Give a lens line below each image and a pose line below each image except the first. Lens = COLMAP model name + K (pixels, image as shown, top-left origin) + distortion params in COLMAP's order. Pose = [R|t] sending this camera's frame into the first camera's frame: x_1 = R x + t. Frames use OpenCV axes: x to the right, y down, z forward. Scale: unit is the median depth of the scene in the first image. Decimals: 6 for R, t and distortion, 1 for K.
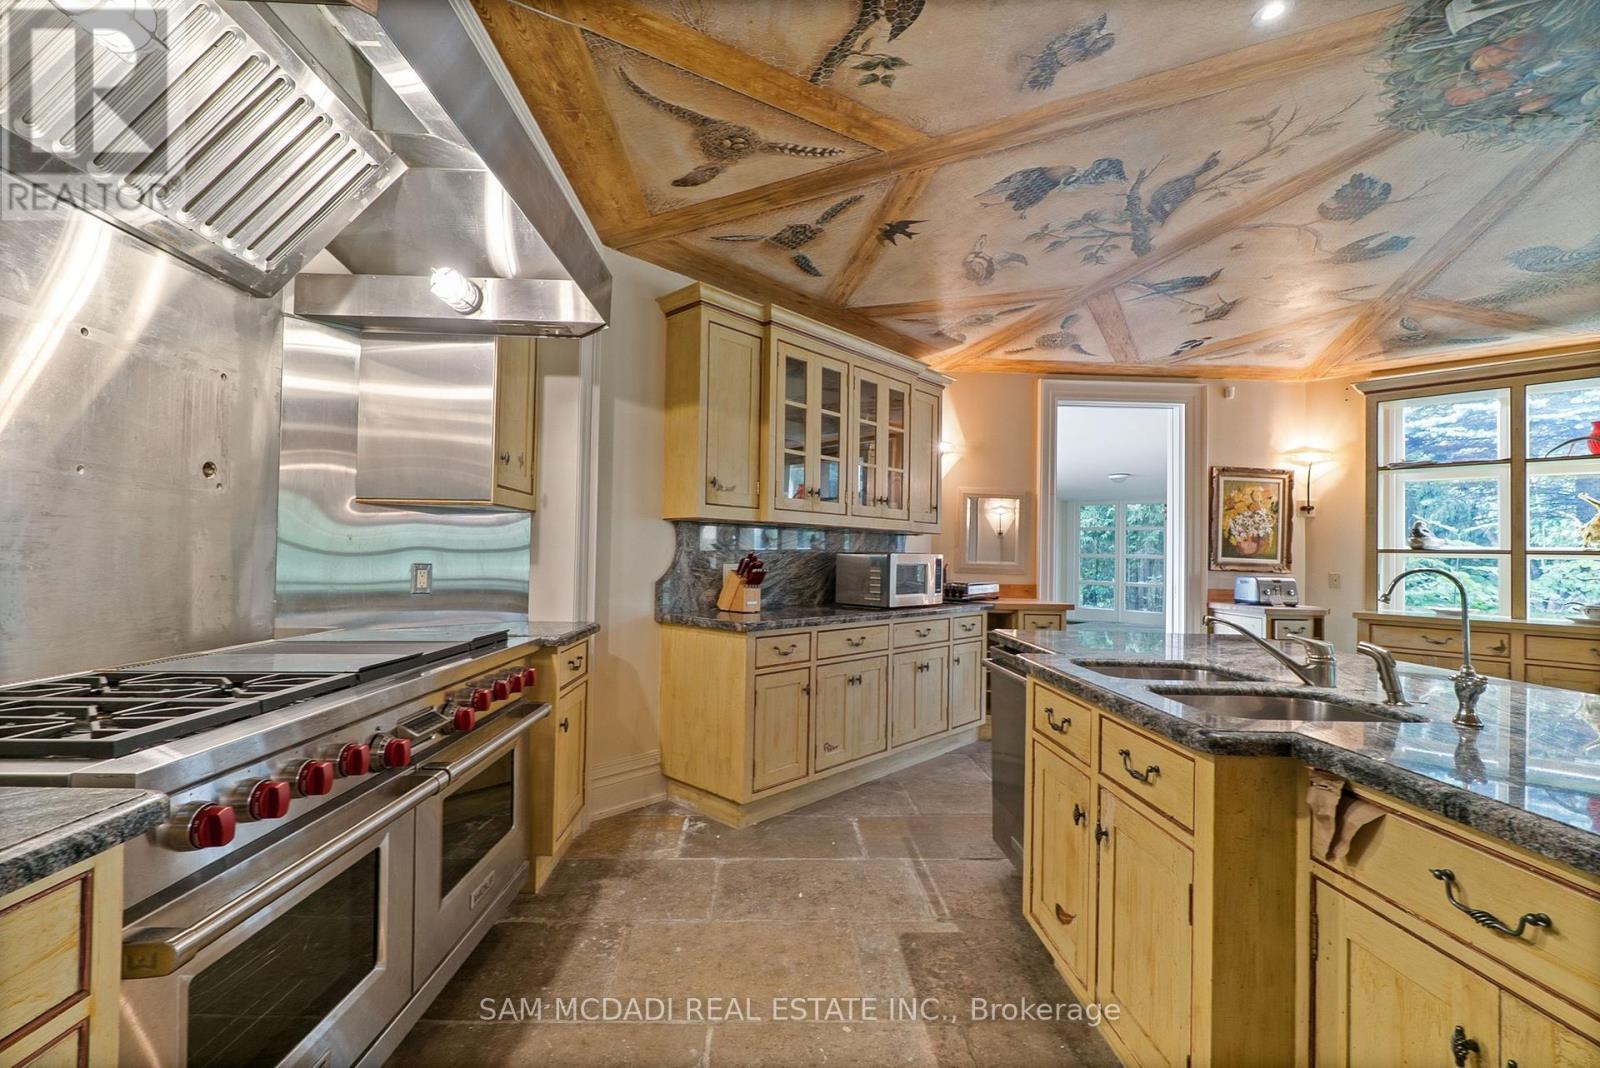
lens RADIAL K [[695.9, 0, 796.7], [0, 695.9, 544.0], [0, 0, 1]] dist [0.002491, 0.000175]
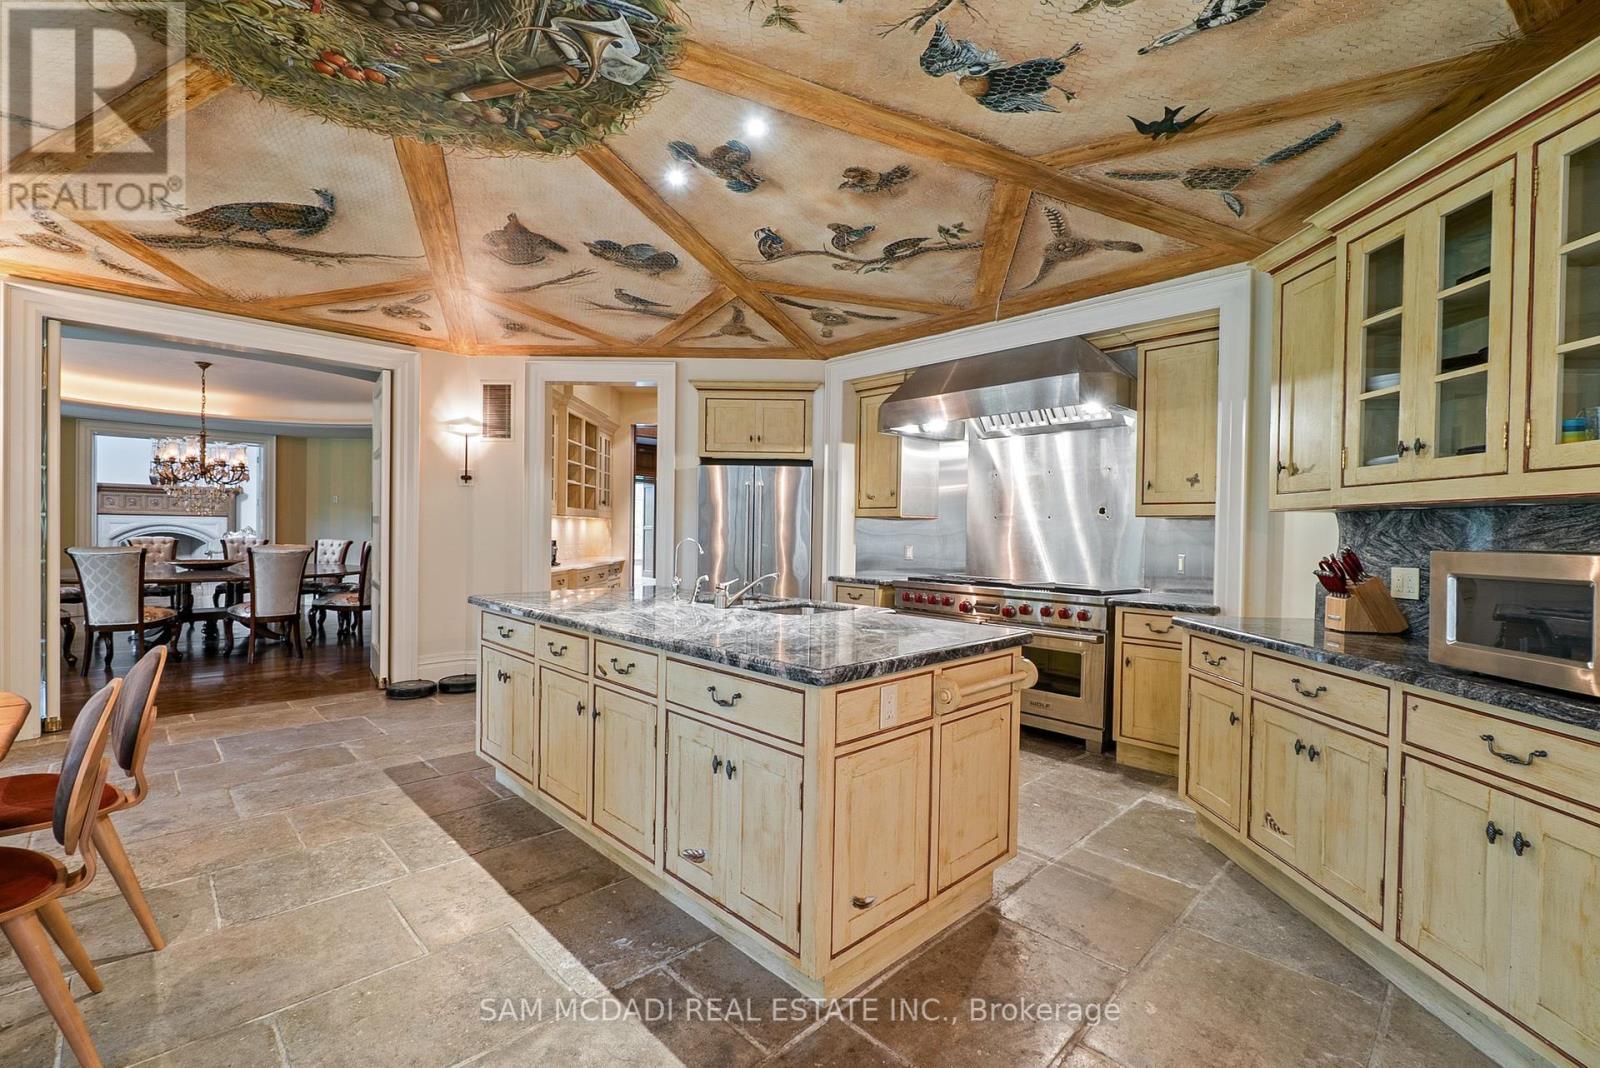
lens RADIAL K [[695.9, 0, 795.9], [0, 695.9, 539.7], [0, 0, 1]] dist [0.002491, 0.000175]
pose [[-0.735600, -0.022866, -0.677030, 1.183198], [-0.018803, 0.999734, -0.013335, 0.033109], [0.677155, 0.002921, -0.735835, 1.593566]]
